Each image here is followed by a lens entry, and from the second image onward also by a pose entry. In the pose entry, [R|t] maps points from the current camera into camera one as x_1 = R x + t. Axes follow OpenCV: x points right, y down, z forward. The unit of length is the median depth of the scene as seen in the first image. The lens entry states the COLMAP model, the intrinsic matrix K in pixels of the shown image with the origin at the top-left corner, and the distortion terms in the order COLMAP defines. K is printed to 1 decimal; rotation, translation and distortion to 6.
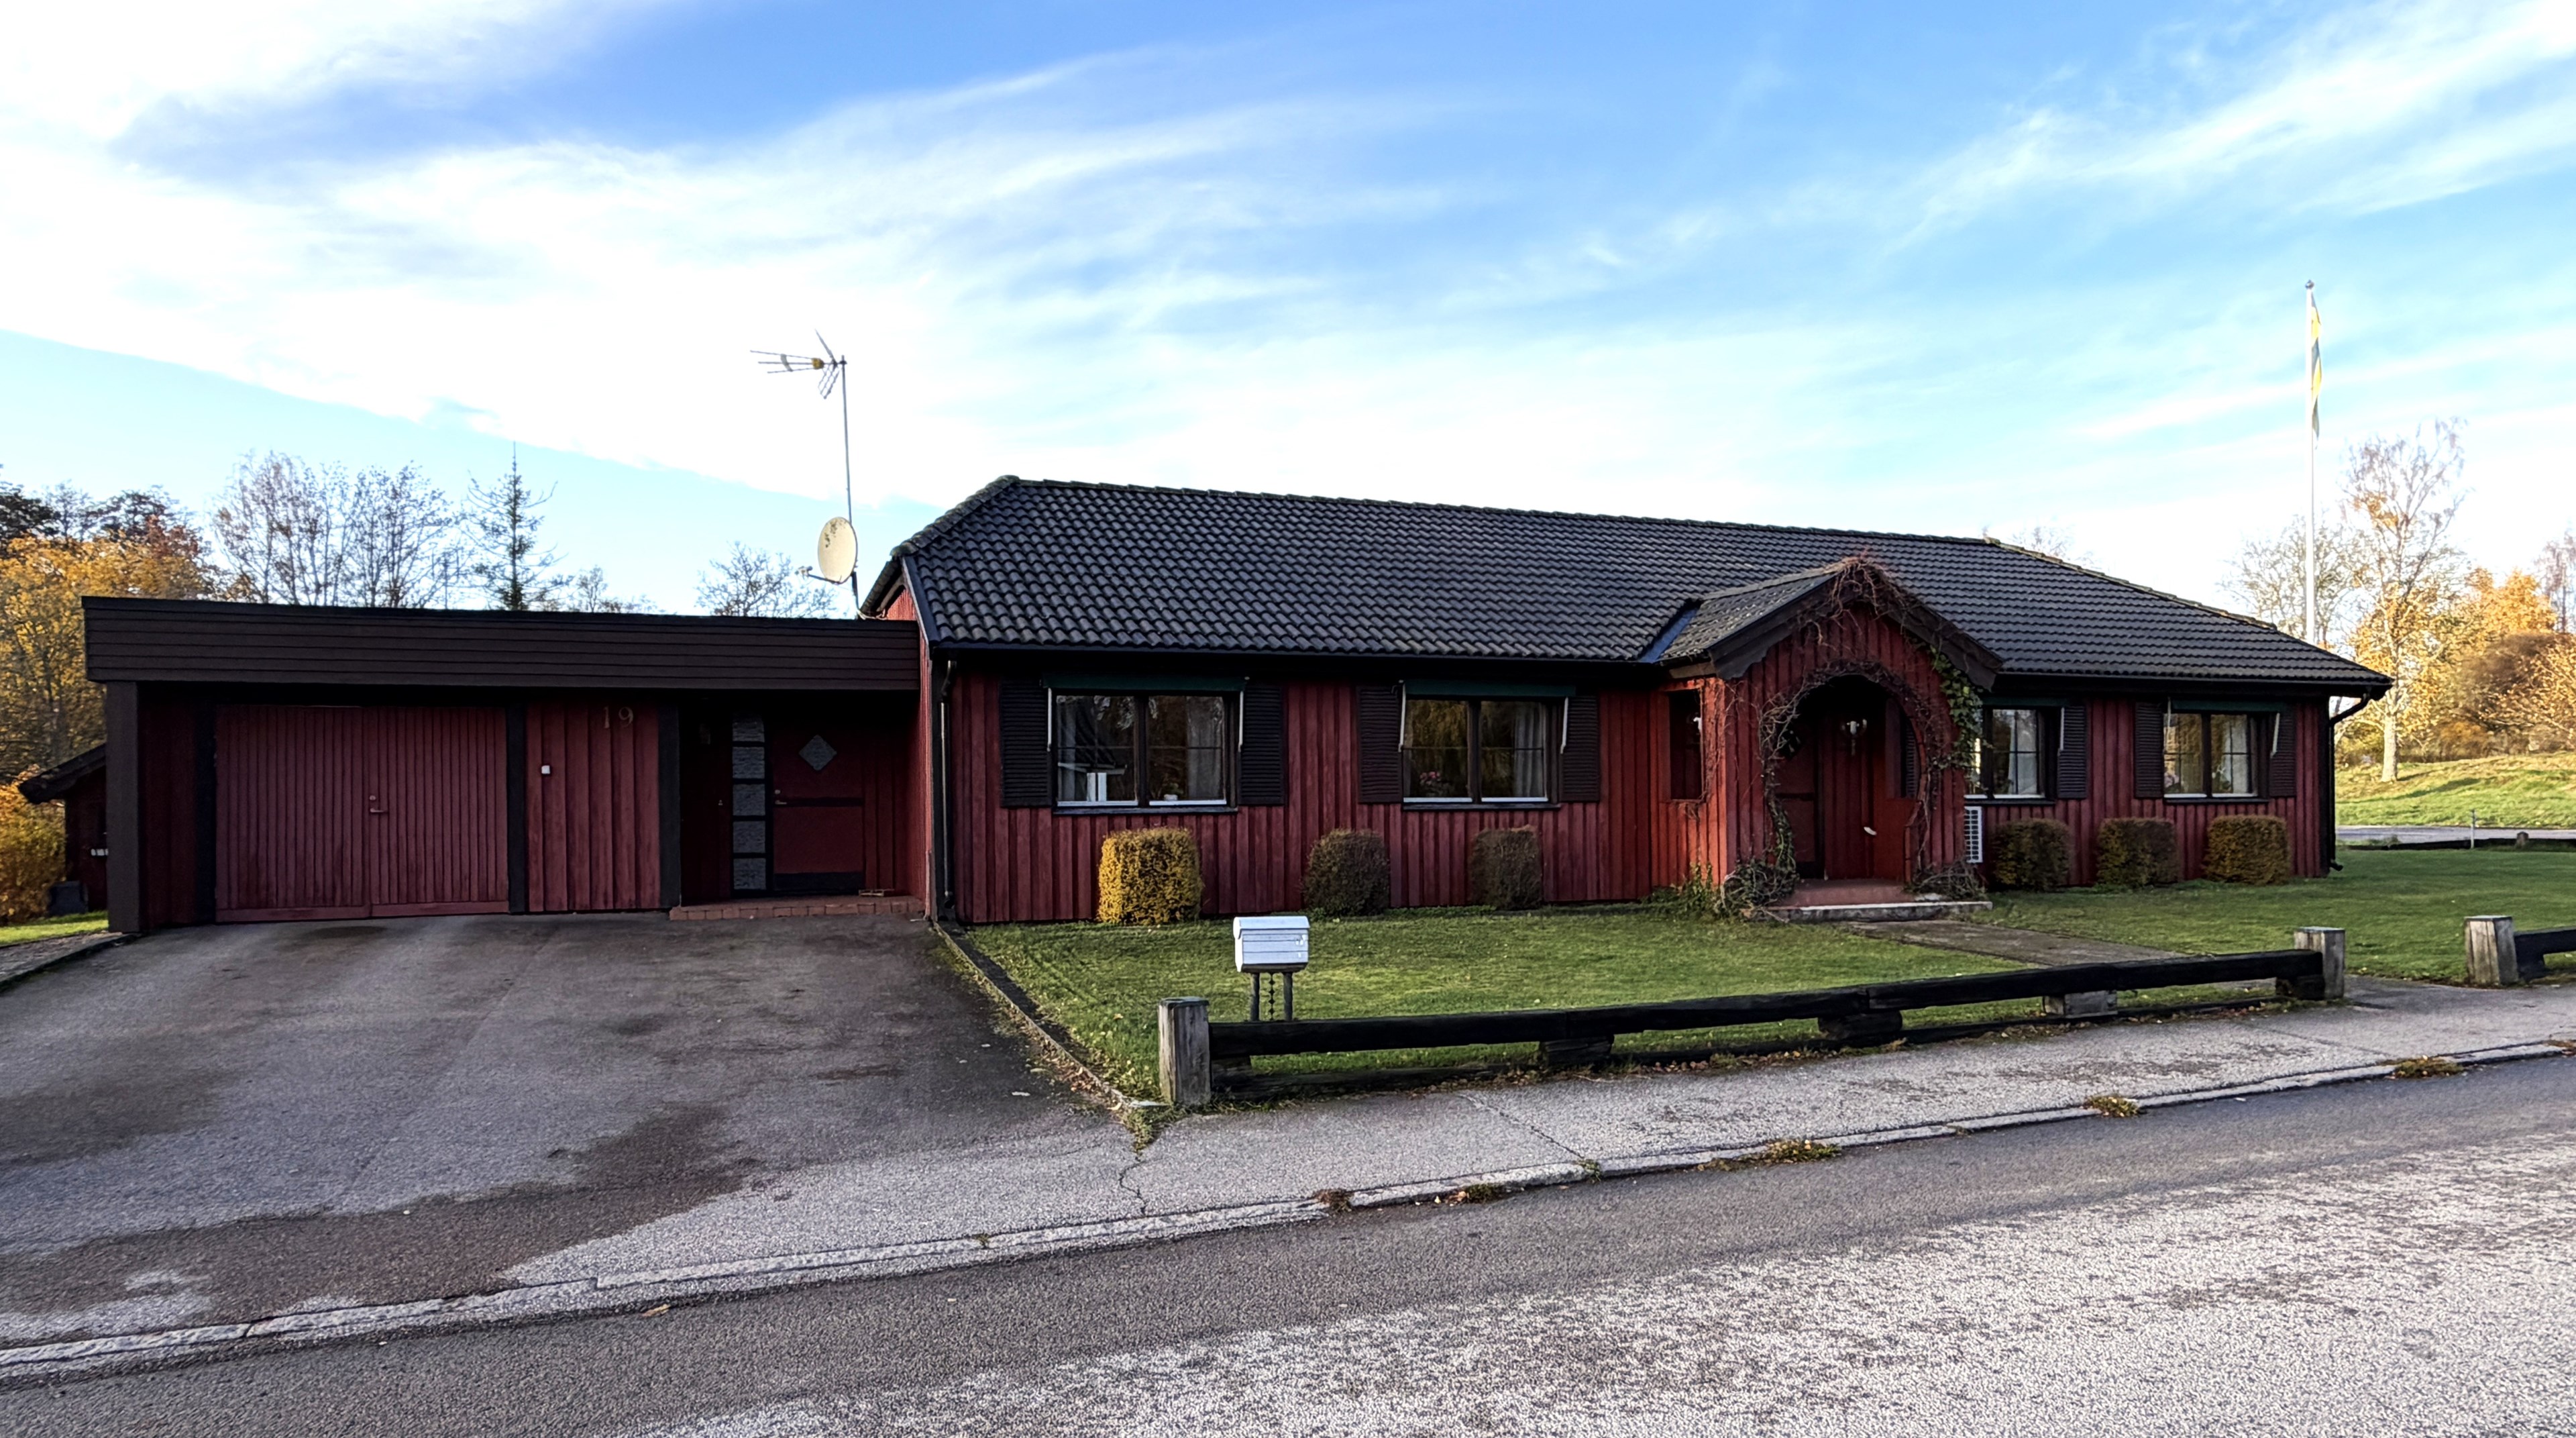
lens RADIAL K [[1541.5, 0, 1293.4], [0, 1541.5, 807.2], [0, 0, 1]] dist [0.001359, 0.000712]
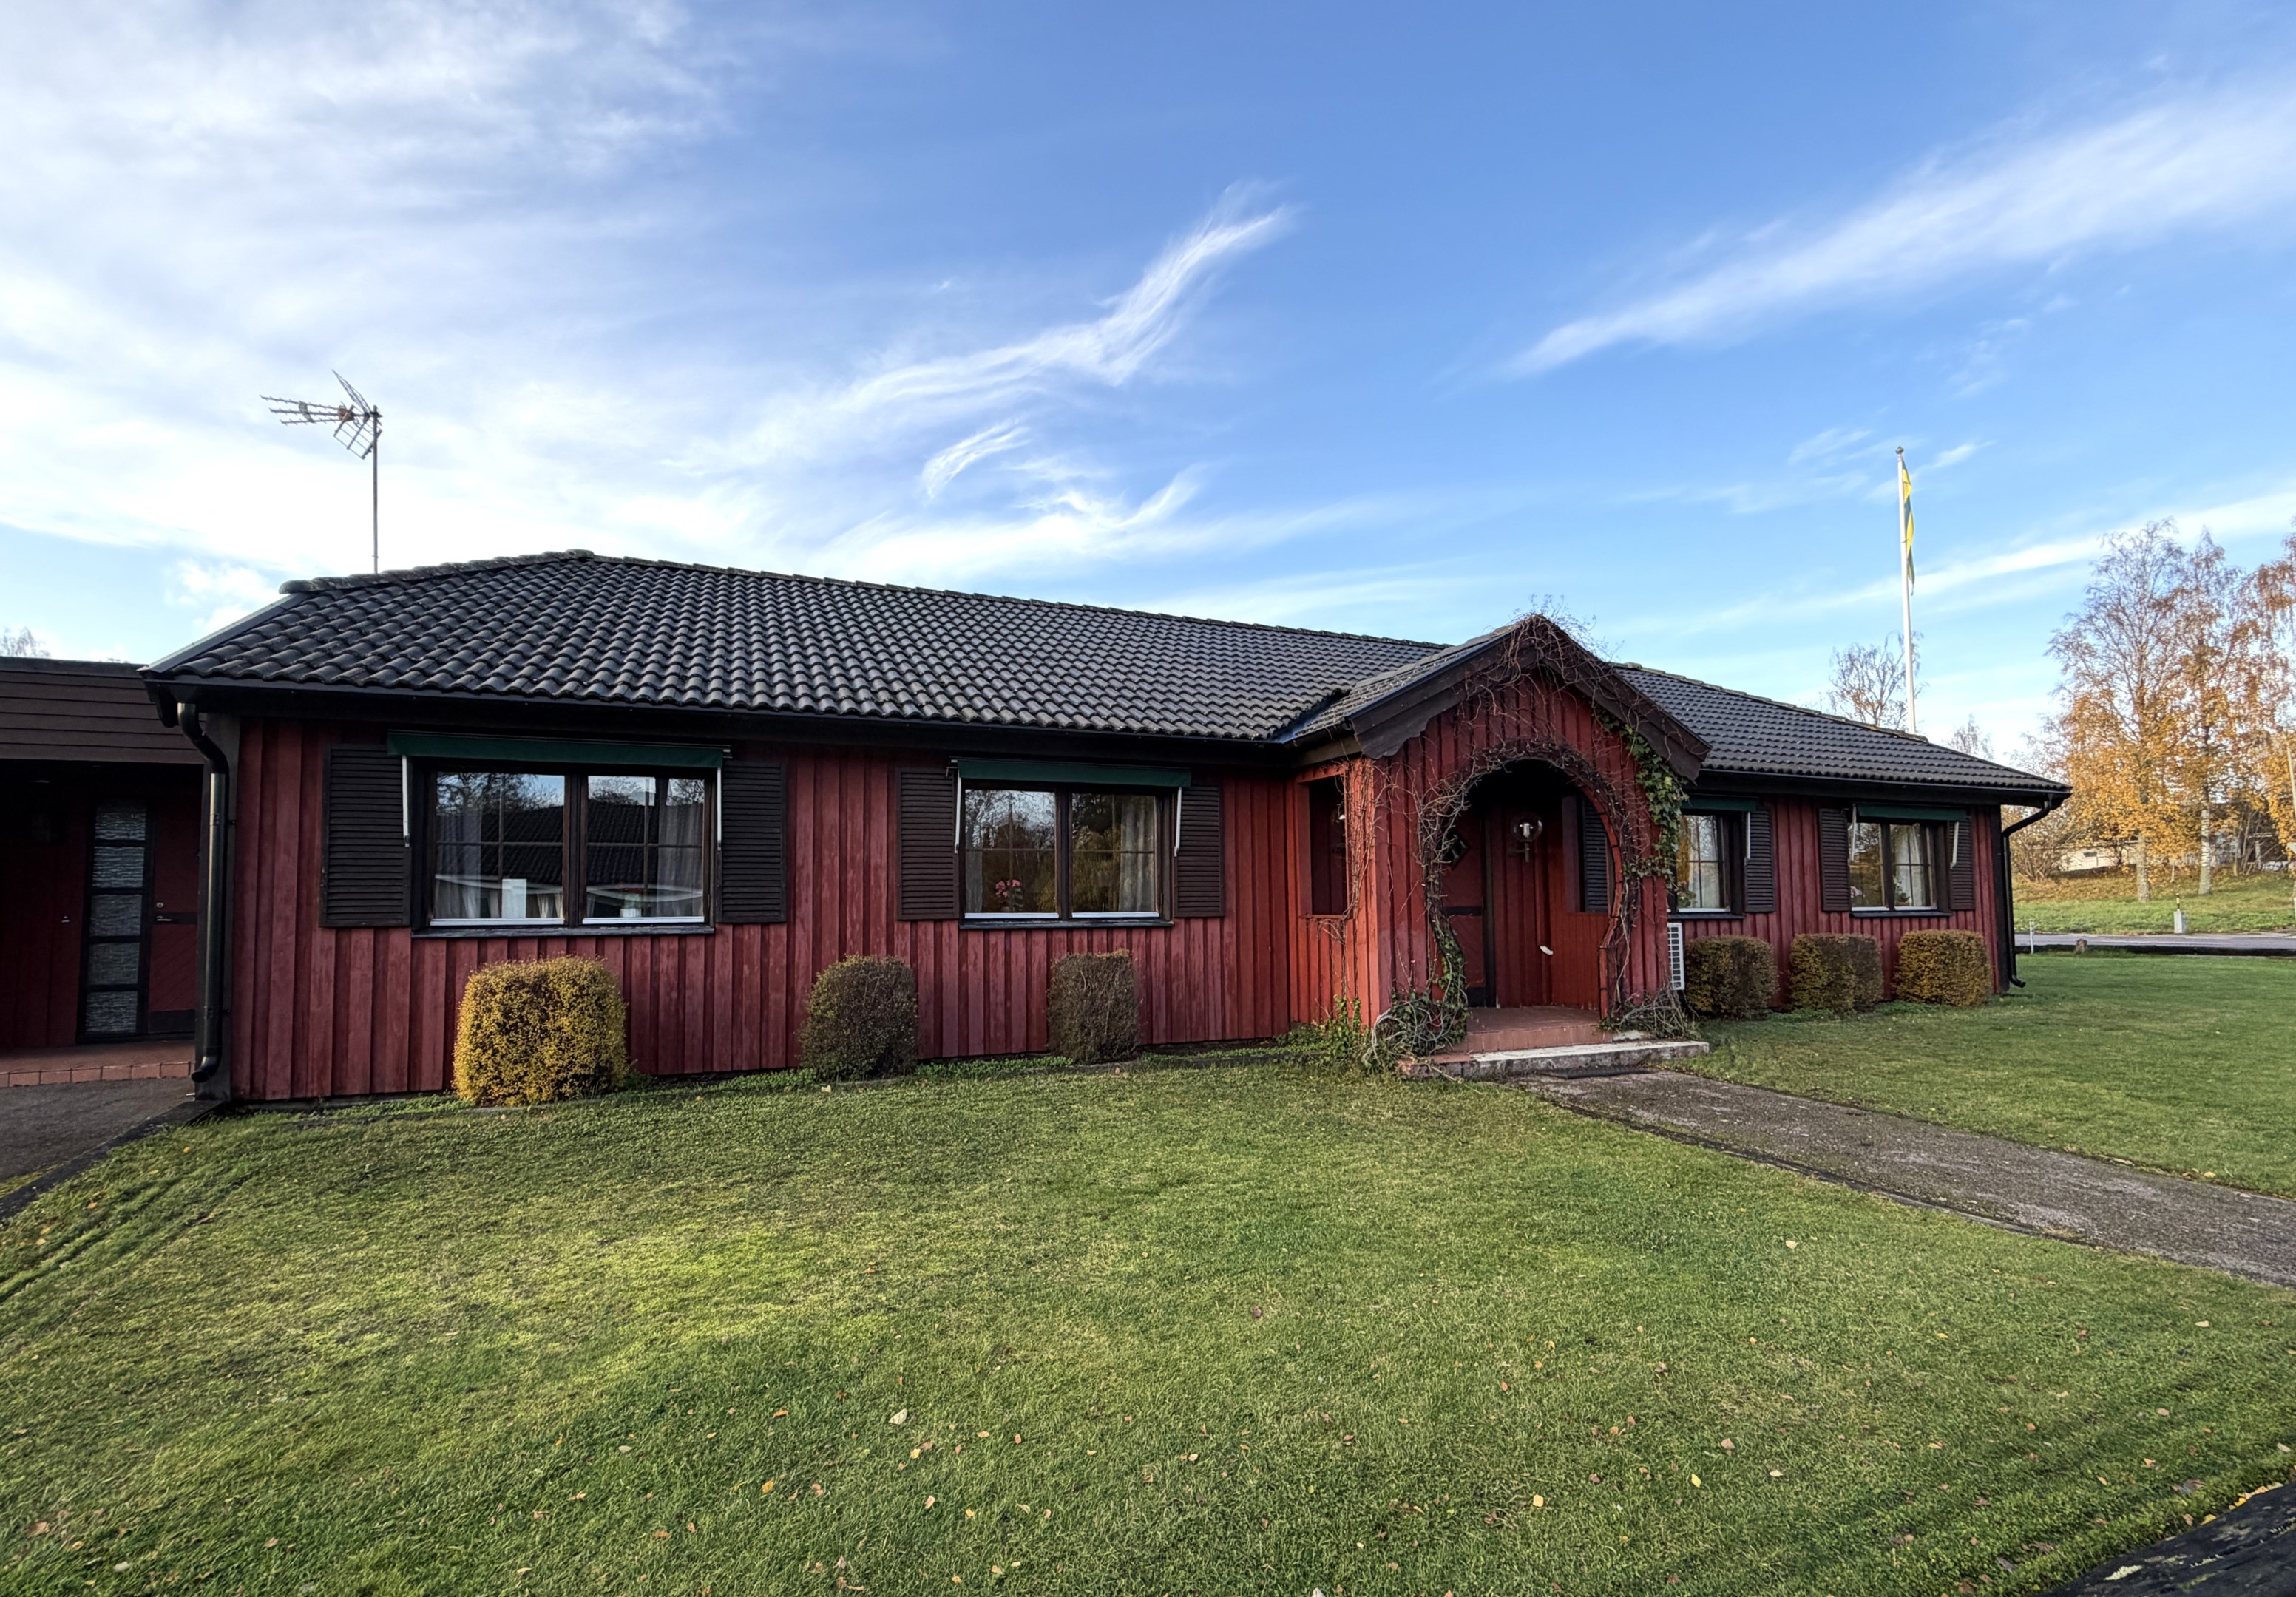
lens RADIAL K [[1037.0, 0, 1138.9], [0, 1037.0, 856.2], [0, 0, 1]] dist [-0.000497, -0.000069]
pose [[0.999518, 0.001906, 0.030985, 0.147464], [-0.000201, 0.998490, -0.054935, -0.006171], [-0.031043, 0.054902, 0.998009, 0.491515]]
